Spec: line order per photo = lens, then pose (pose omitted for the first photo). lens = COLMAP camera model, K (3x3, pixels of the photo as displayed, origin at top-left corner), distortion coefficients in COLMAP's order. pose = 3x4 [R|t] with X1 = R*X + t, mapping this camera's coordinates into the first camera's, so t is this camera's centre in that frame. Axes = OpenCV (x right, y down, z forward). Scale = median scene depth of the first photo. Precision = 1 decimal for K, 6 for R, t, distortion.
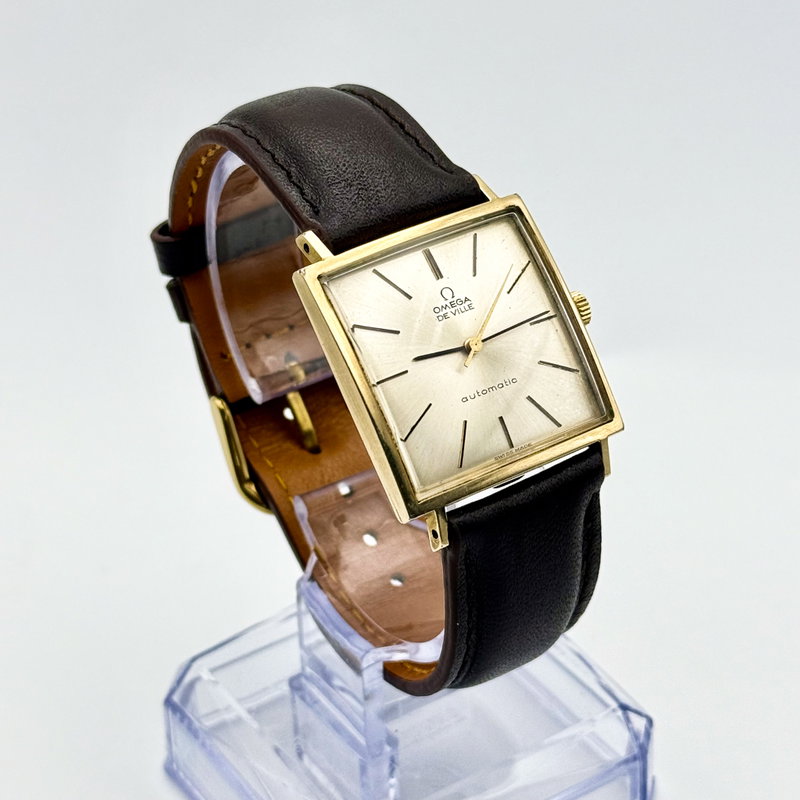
lens RADIAL K [[2281.4, 0, 423.0], [0, 2281.4, 400.3], [0, 0, 1]] dist [0.085406, 1.654199]
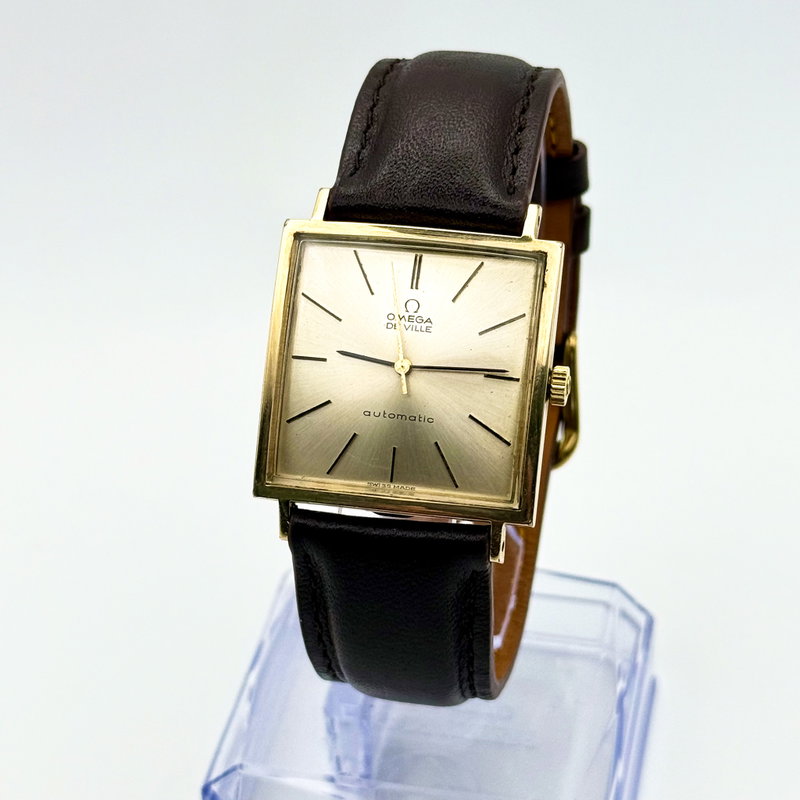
lens RADIAL K [[2281.4, 0, 423.0], [0, 2281.4, 400.3], [0, 0, 1]] dist [0.085406, 1.654199]
pose [[0.707665, 0.434425, -0.557212, 0.555074], [-0.384842, 0.898385, 0.211664, -0.212626], [0.592542, 0.064651, 0.802941, 0.246776]]
